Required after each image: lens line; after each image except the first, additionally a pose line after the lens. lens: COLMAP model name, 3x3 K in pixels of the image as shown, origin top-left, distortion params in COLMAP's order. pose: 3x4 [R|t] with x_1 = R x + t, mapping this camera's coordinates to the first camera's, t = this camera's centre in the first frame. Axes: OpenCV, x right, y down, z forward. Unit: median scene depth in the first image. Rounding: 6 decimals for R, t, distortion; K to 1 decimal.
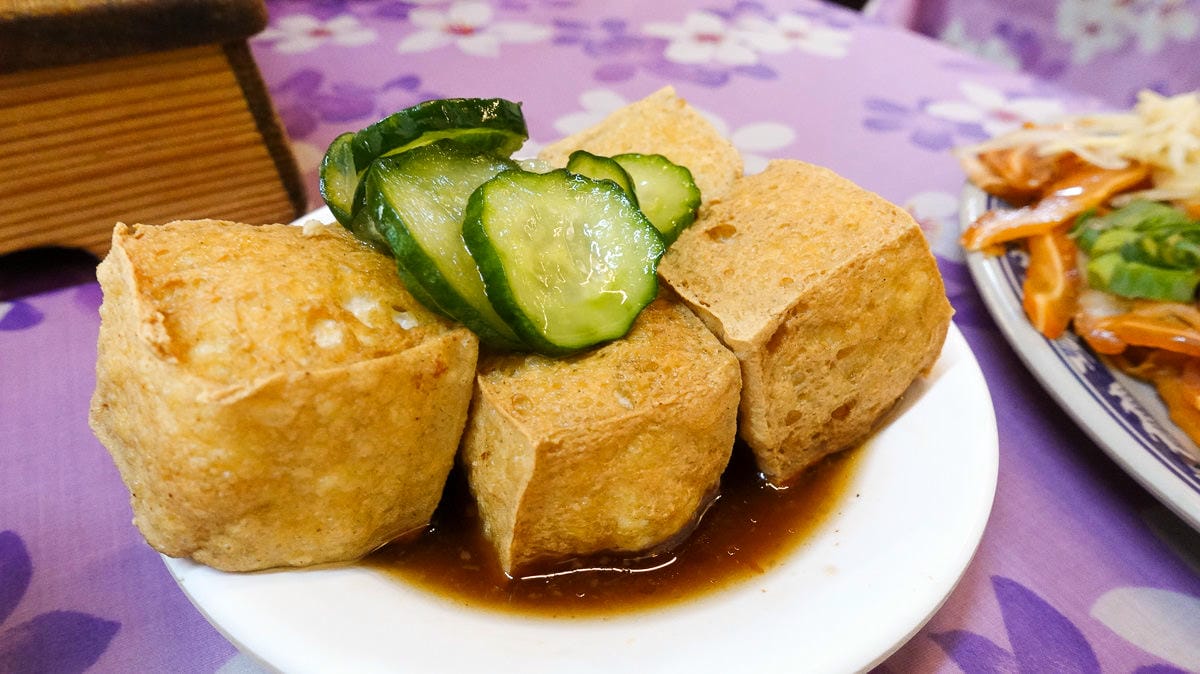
lens RADIAL K [[845.4, 0, 605.0], [0, 845.4, 349.6], [0, 0, 1]] dist [0.017190, -0.008716]
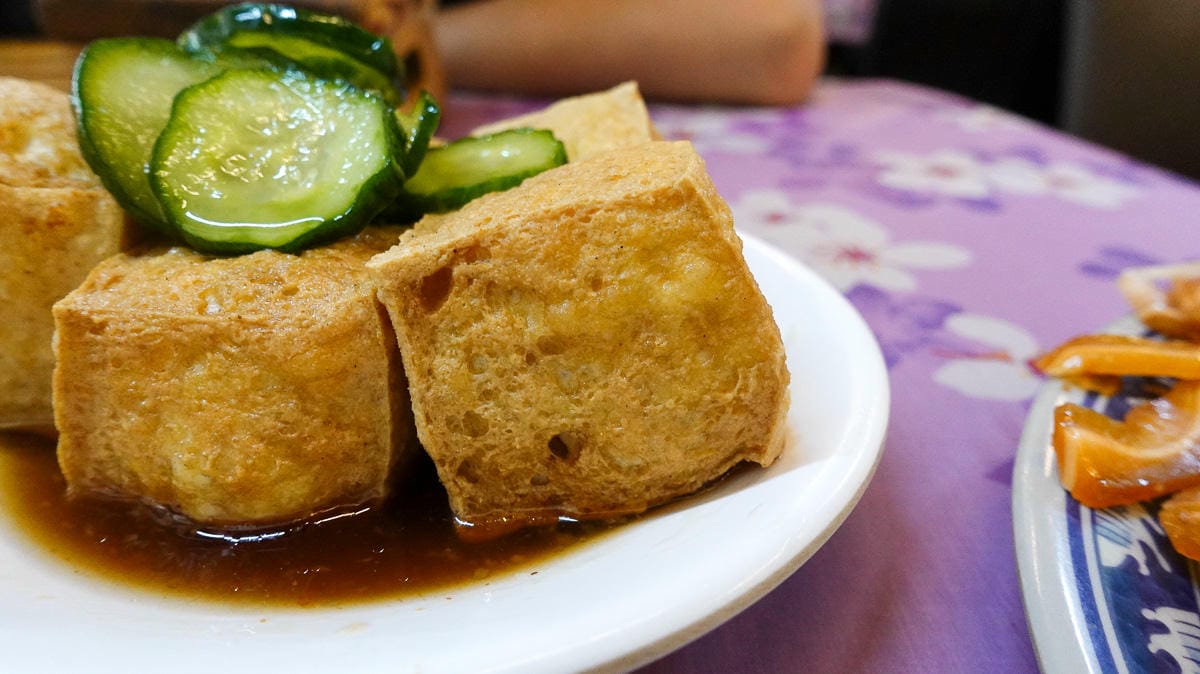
lens RADIAL K [[845.4, 0, 592.0], [0, 845.4, 342.6], [0, 0, 1]] dist [0.017190, -0.008716]
pose [[0.869155, 0.200379, -0.452127, 0.632192], [-0.300169, 0.940322, -0.160292, 0.103690], [0.393025, 0.275033, 0.877433, 0.427848]]
